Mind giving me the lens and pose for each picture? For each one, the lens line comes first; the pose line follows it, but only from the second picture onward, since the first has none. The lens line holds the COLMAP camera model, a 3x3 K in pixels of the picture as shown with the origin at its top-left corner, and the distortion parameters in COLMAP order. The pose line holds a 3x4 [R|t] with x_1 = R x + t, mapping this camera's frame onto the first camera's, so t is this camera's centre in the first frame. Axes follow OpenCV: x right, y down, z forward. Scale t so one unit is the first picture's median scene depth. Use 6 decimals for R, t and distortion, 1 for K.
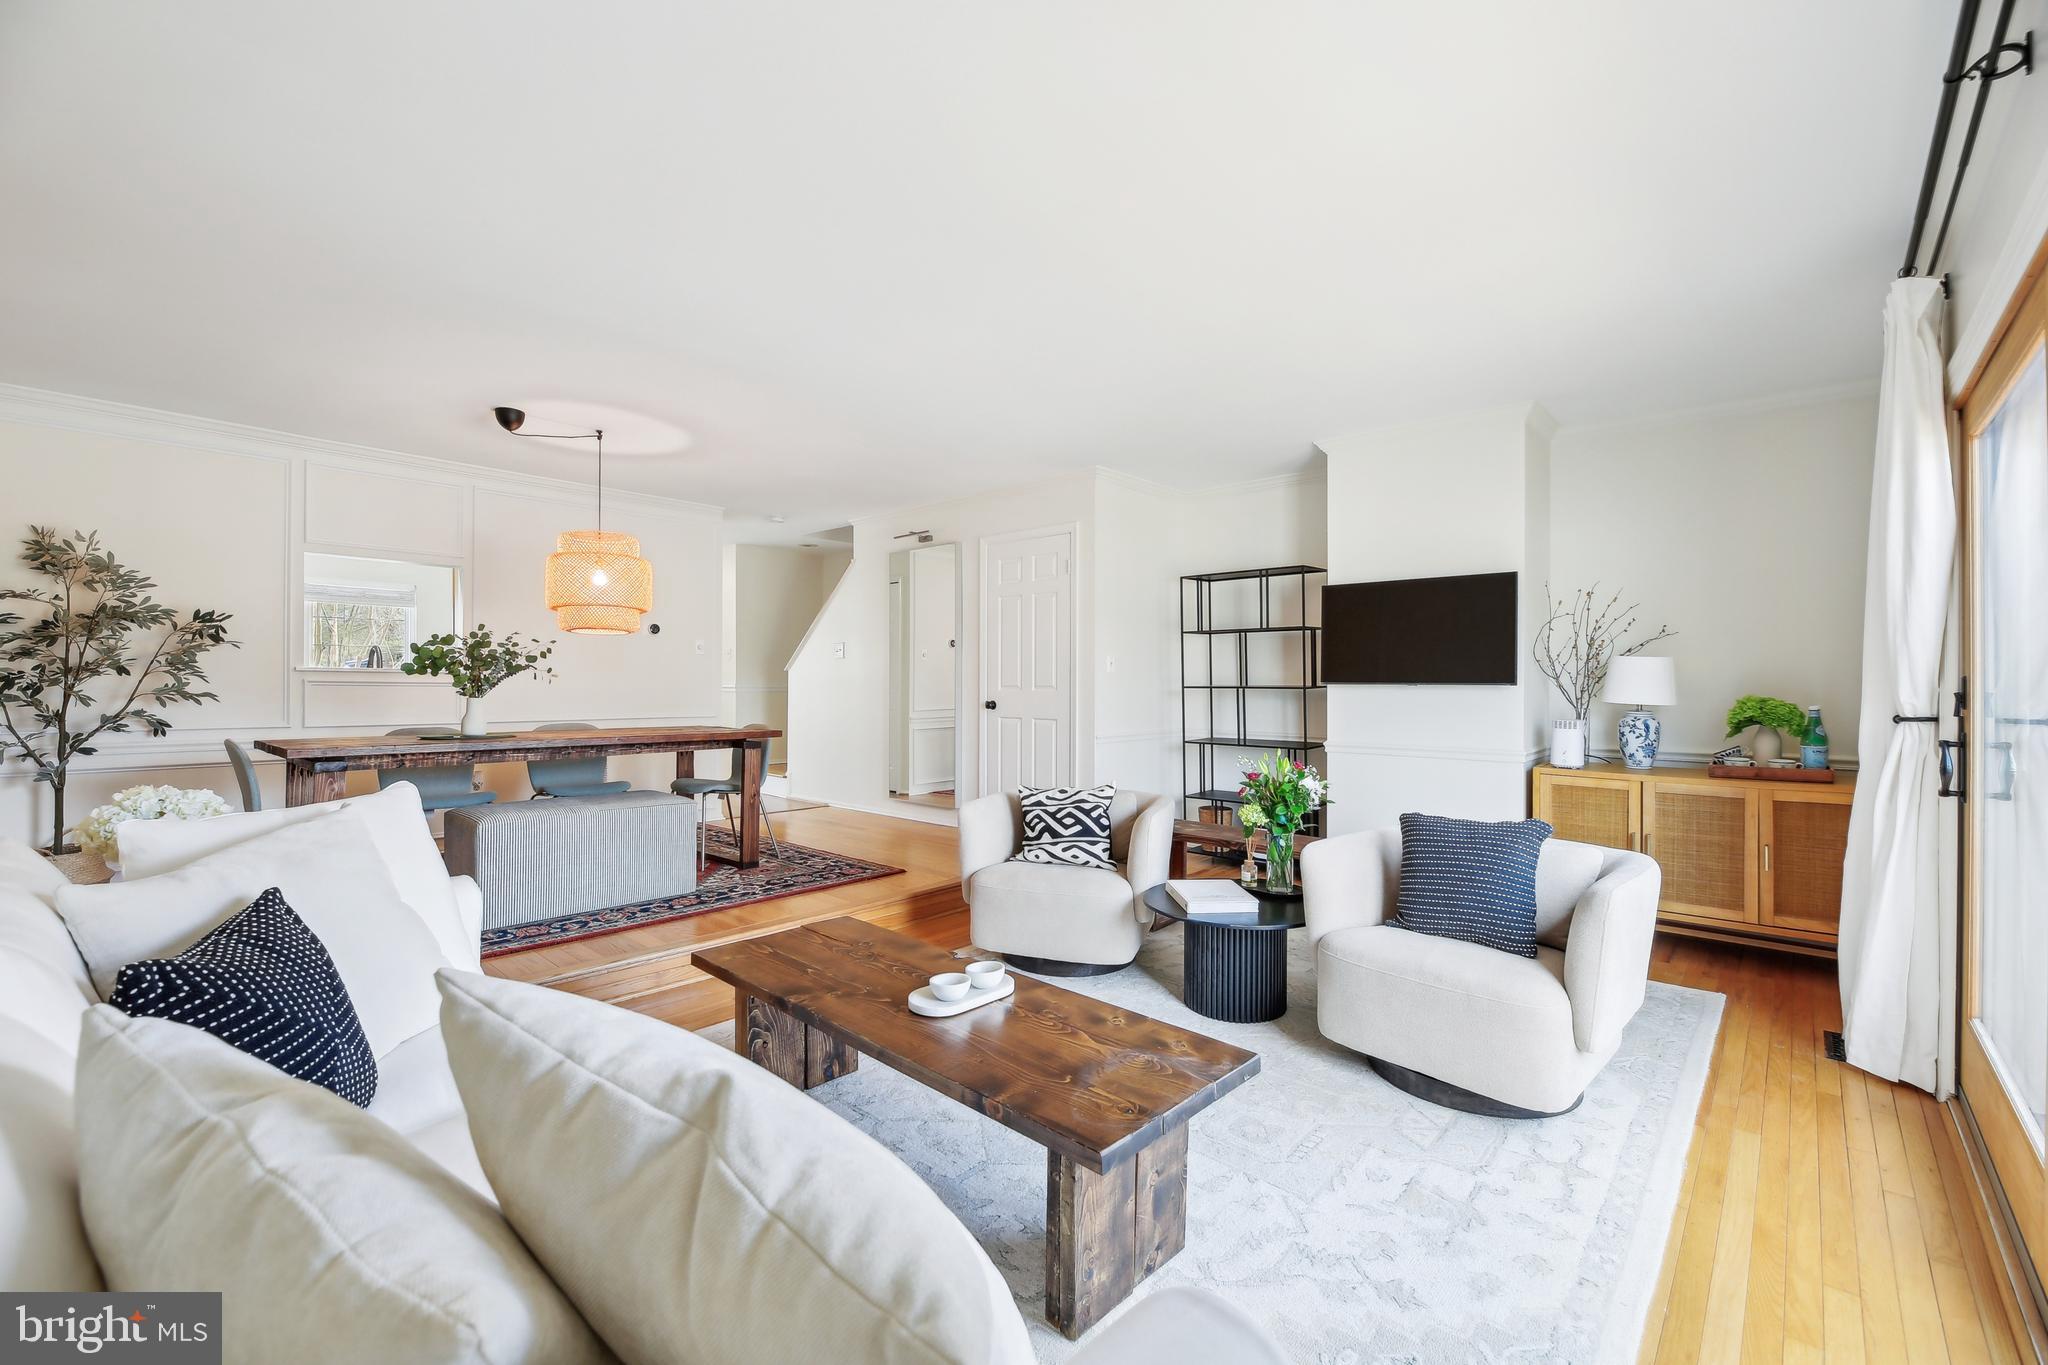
lens RADIAL K [[839.6, 0, 1024.1], [0, 839.6, 661.6], [0, 0, 1]] dist [-0.001667, -0.000763]
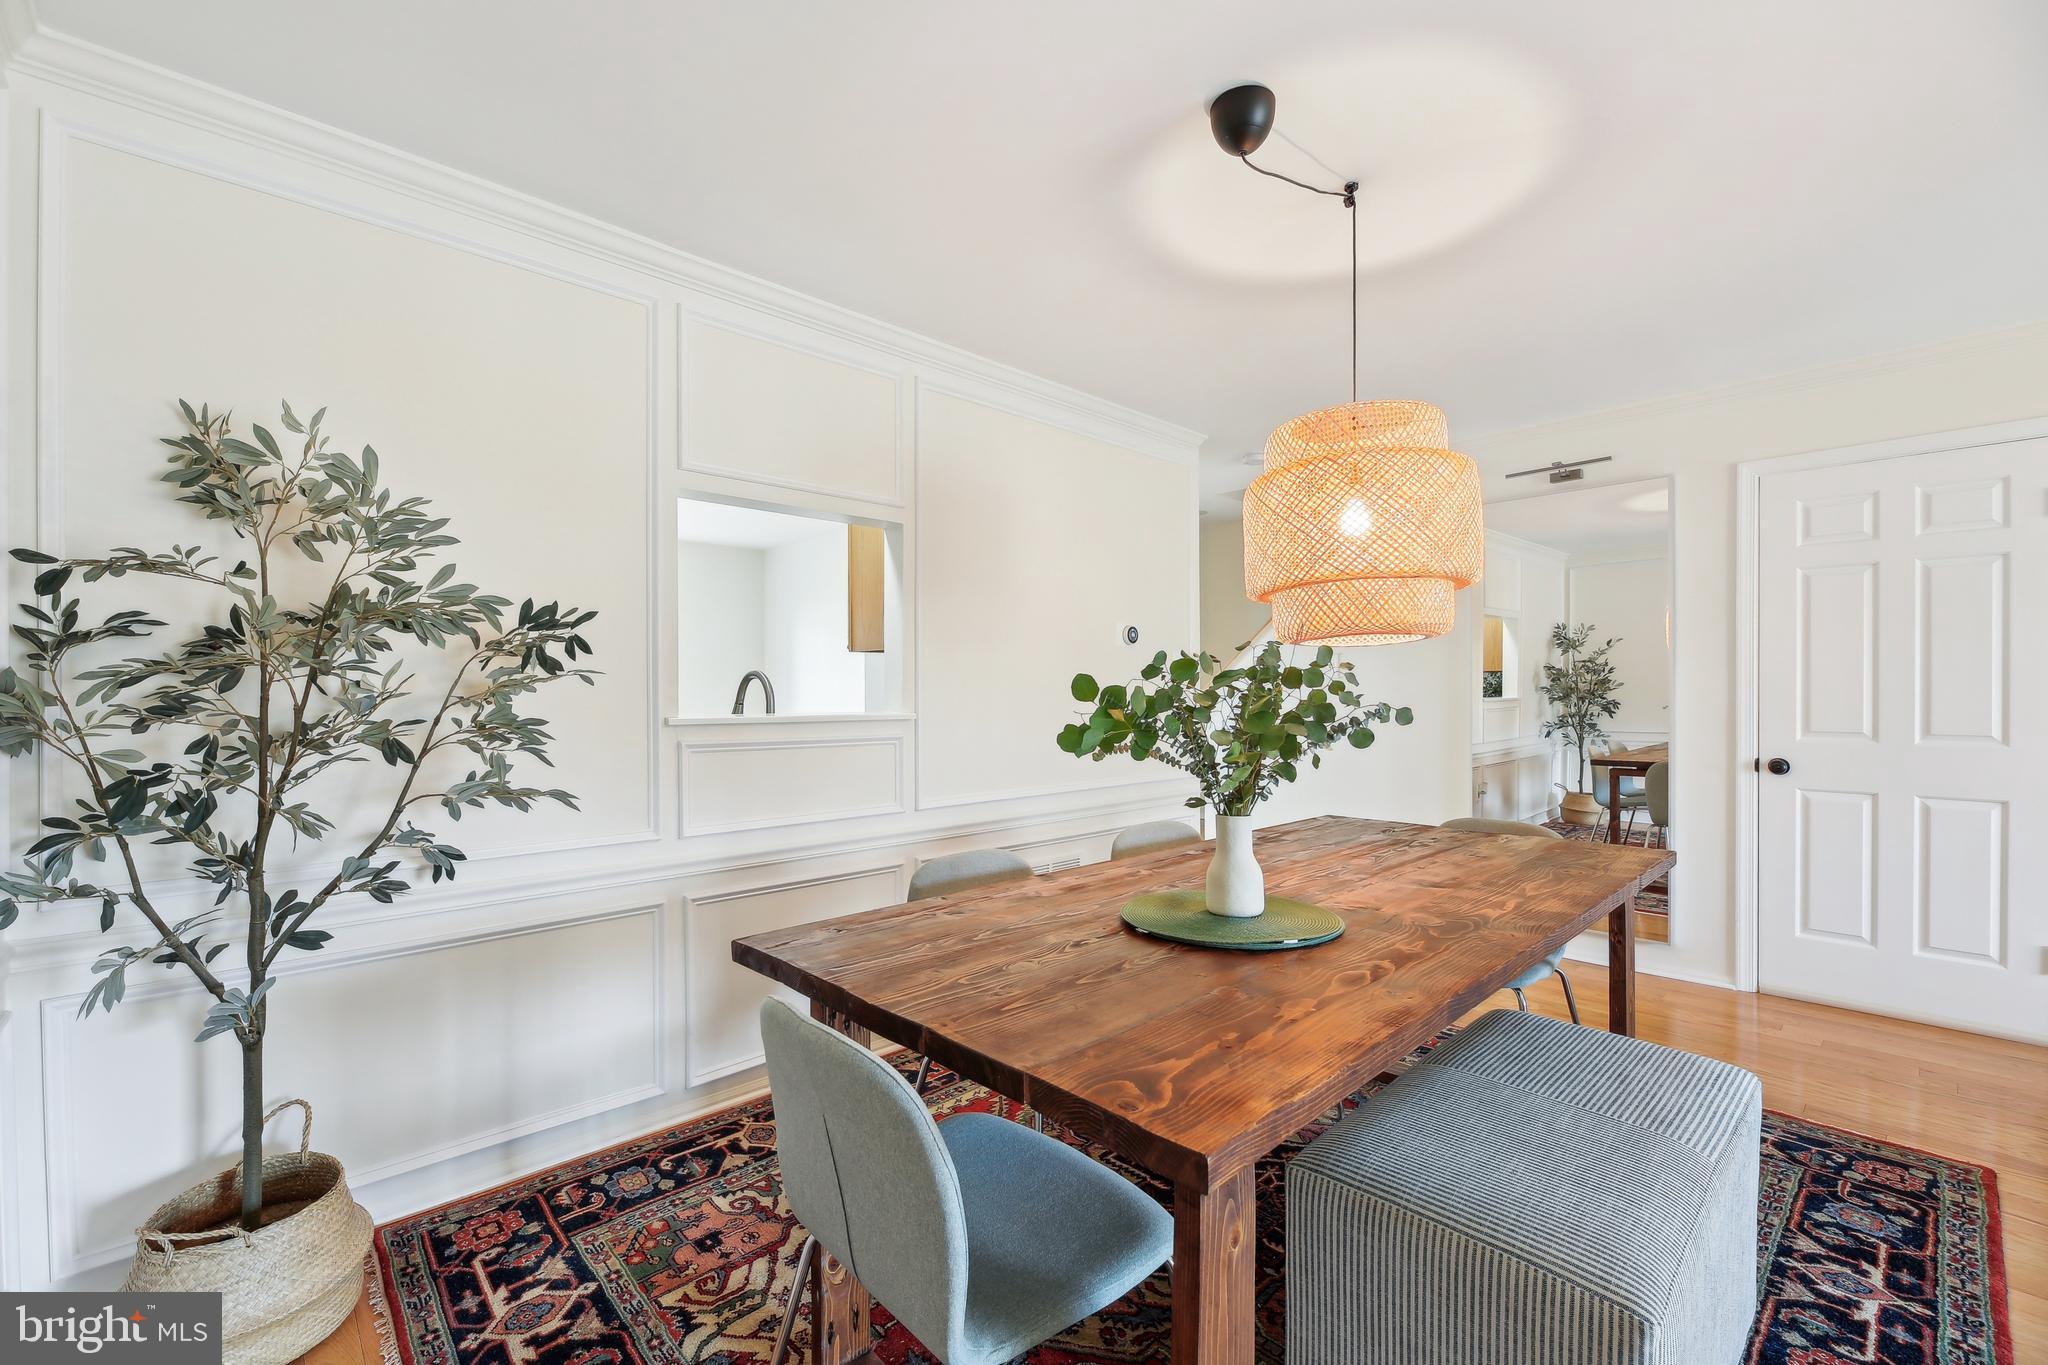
lens RADIAL K [[844.7, 0, 1016.4], [0, 844.7, 672.3], [0, 0, 1]] dist [-0.001051, -0.000303]
pose [[0.996113, -0.008356, -0.087689, -0.732415], [0.008827, 0.999949, 0.004980, -0.025482], [0.087643, -0.005735, 0.996135, 0.613621]]
